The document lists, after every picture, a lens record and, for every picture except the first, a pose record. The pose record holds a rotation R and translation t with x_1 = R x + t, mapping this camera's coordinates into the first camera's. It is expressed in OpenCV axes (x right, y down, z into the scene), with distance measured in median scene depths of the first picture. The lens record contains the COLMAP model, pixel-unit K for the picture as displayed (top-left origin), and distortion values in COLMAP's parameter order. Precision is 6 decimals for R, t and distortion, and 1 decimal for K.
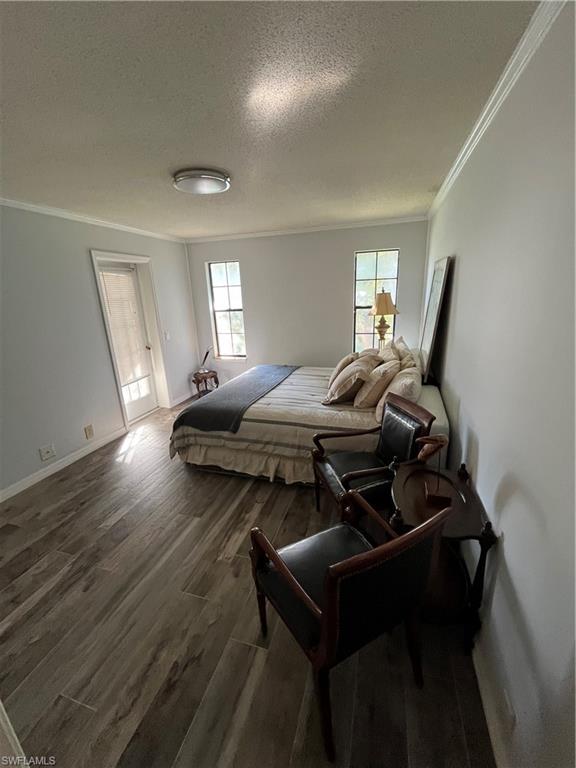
lens RADIAL K [[313.2, 0, 286.6], [0, 313.2, 384.1], [0, 0, 1]] dist [-0.001942, -0.000077]
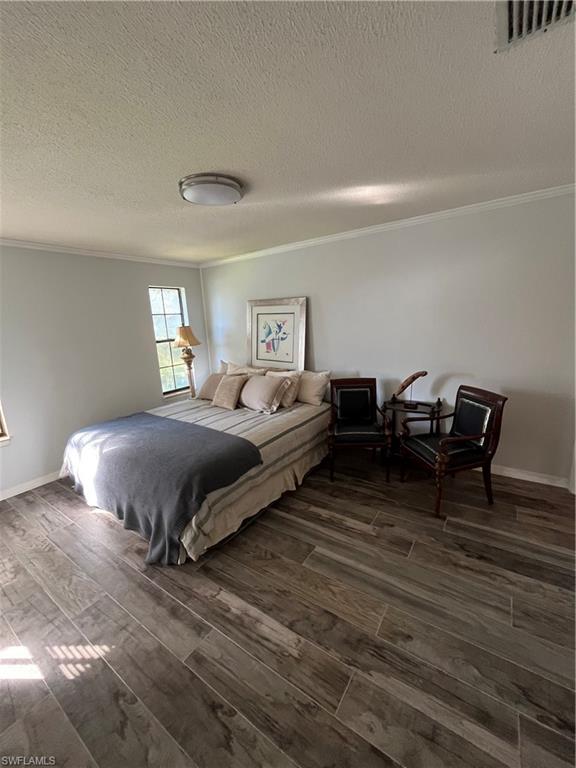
lens RADIAL K [[313.2, 0, 285.7], [0, 313.2, 383.4], [0, 0, 1]] dist [-0.001942, -0.000077]
pose [[0.302227, -0.169926, 0.937968, -1.011905], [0.311734, 0.947498, 0.071208, -0.115908], [-0.900822, 0.270875, 0.339331, 0.587655]]
